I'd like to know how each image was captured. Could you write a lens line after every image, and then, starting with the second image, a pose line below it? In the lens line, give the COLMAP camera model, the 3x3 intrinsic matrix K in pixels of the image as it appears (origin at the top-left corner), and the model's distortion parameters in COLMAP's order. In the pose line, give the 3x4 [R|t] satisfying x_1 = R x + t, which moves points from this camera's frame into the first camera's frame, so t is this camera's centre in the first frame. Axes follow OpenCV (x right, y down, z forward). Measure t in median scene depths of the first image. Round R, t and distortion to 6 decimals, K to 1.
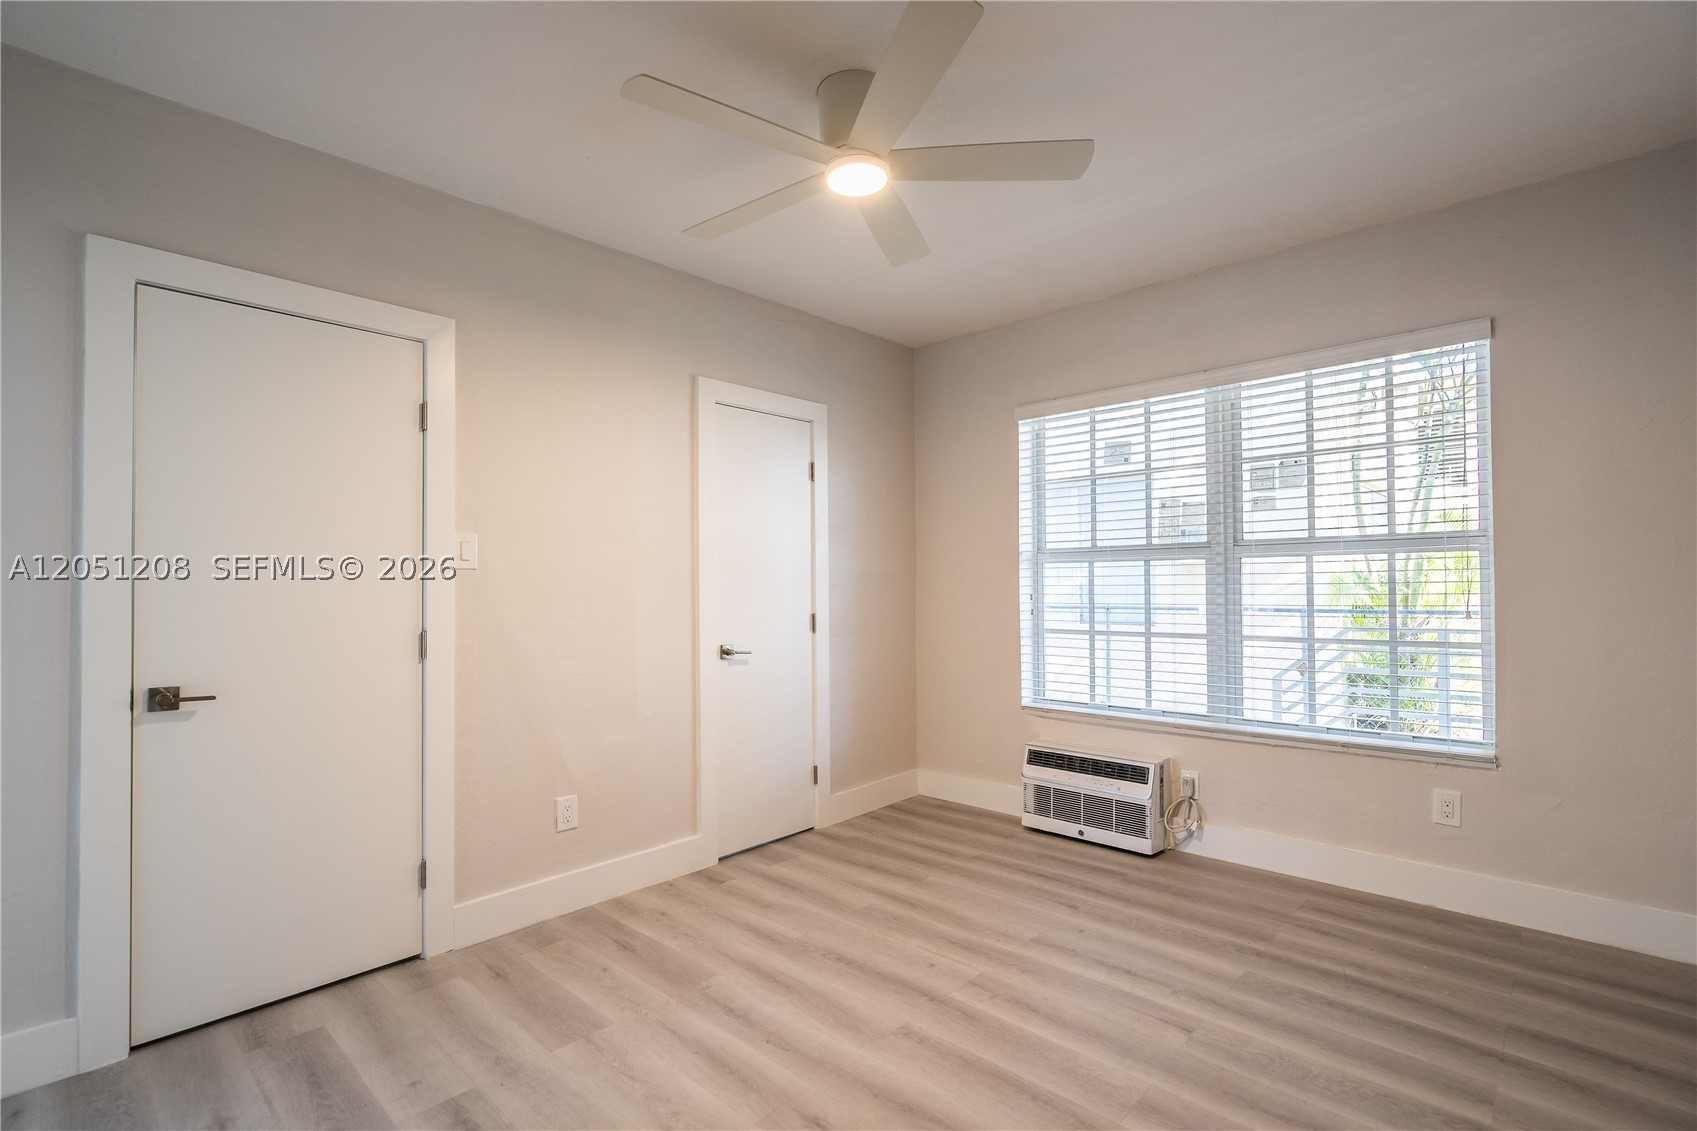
lens RADIAL K [[773.8, 0, 785.5], [0, 773.8, 577.4], [0, 0, 1]] dist [0.000099, -0.000059]
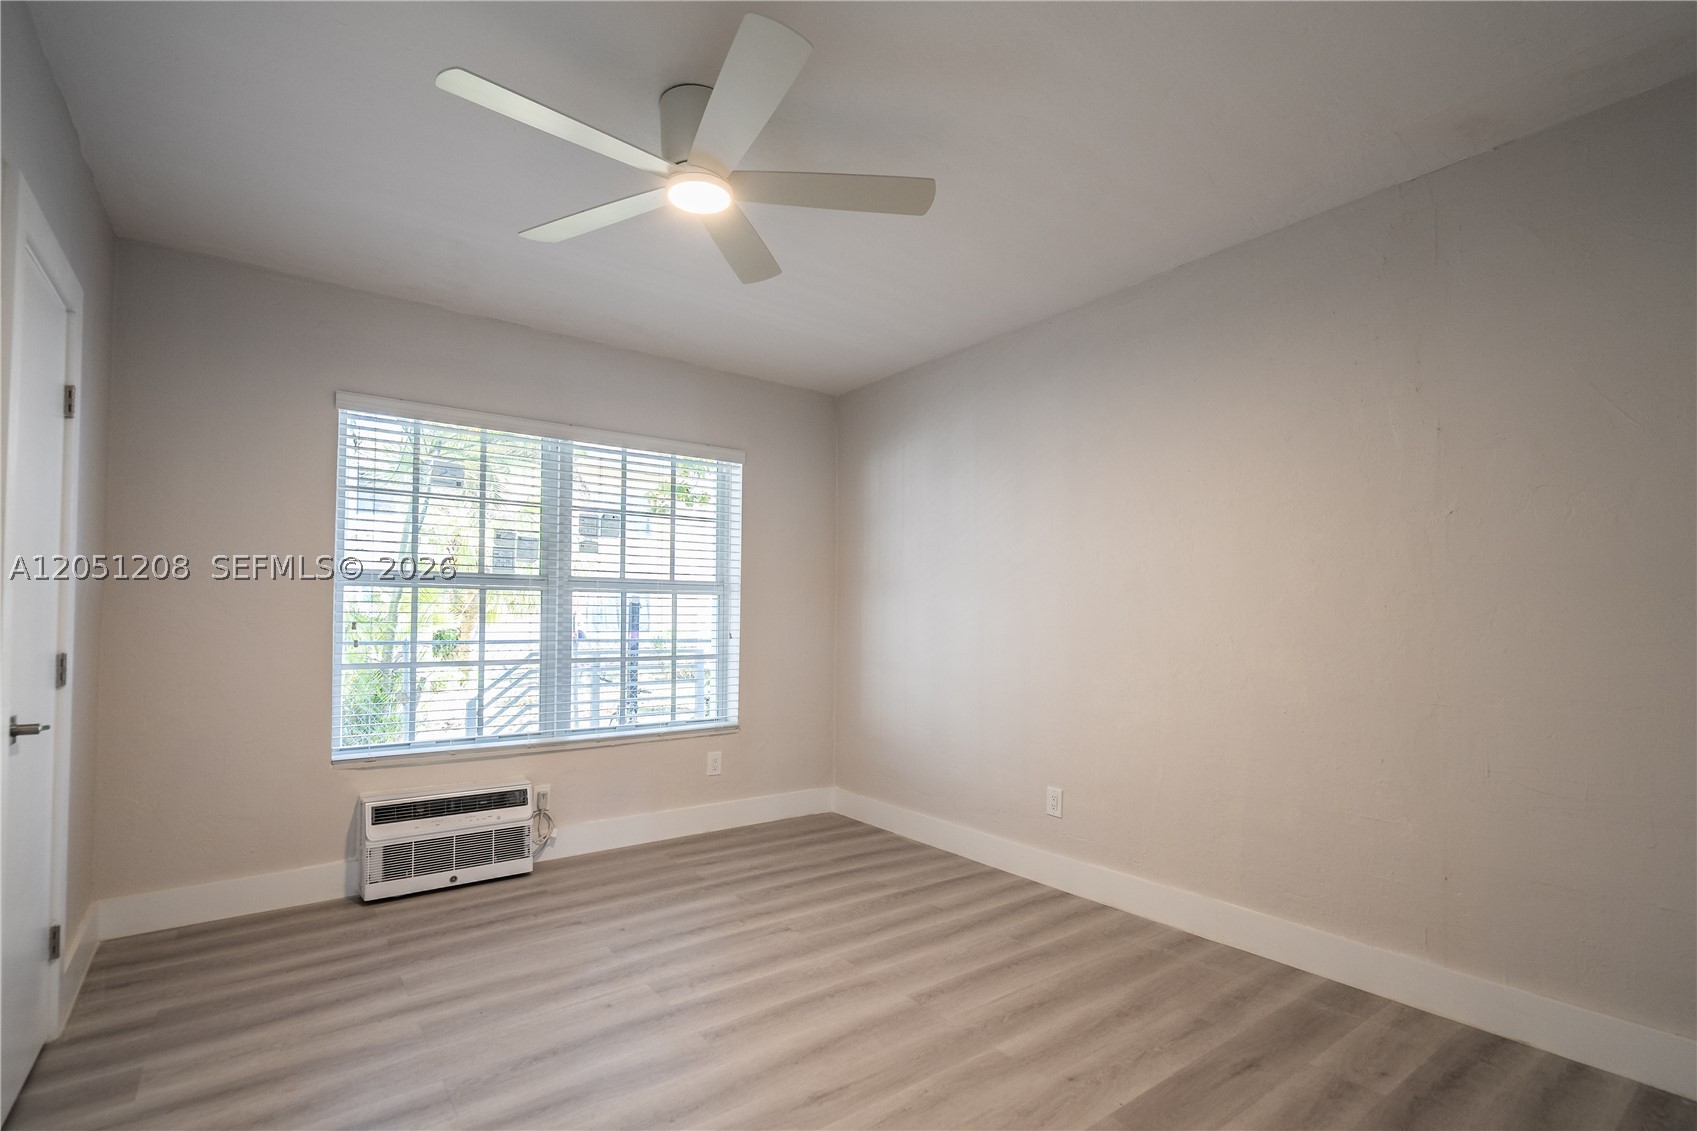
lens RADIAL K [[772.3, 0, 933.3], [0, 772.3, 590.6], [0, 0, 1]] dist [0.001017, 0.000186]
pose [[0.104242, 0.044172, 0.993571, -0.530482], [-0.020592, 0.998895, -0.042249, 0.011873], [-0.994339, -0.016056, 0.105036, 0.356895]]
